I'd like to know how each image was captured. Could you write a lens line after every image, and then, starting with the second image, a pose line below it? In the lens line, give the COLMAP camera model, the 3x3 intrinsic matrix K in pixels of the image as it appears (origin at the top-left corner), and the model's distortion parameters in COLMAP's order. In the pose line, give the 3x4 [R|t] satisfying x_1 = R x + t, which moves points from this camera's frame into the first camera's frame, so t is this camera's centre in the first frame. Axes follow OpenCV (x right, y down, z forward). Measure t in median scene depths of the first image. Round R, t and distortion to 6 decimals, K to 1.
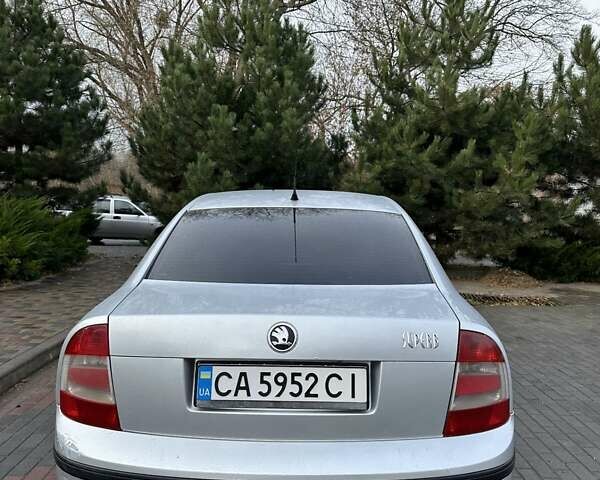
lens RADIAL K [[556.5, 0, 305.5], [0, 556.5, 241.0], [0, 0, 1]] dist [0.139896, -0.280848]
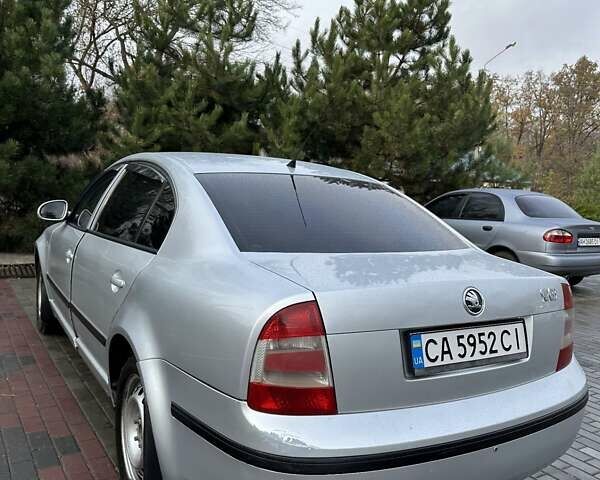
lens RADIAL K [[556.5, 0, 305.5], [0, 556.5, 241.0], [0, 0, 1]] dist [0.139896, -0.280848]
pose [[0.849966, -0.019709, 0.526469, -0.864753], [-0.009617, 0.998553, 0.052909, 0.006490], [-0.526750, -0.050034, 0.848546, 0.272182]]
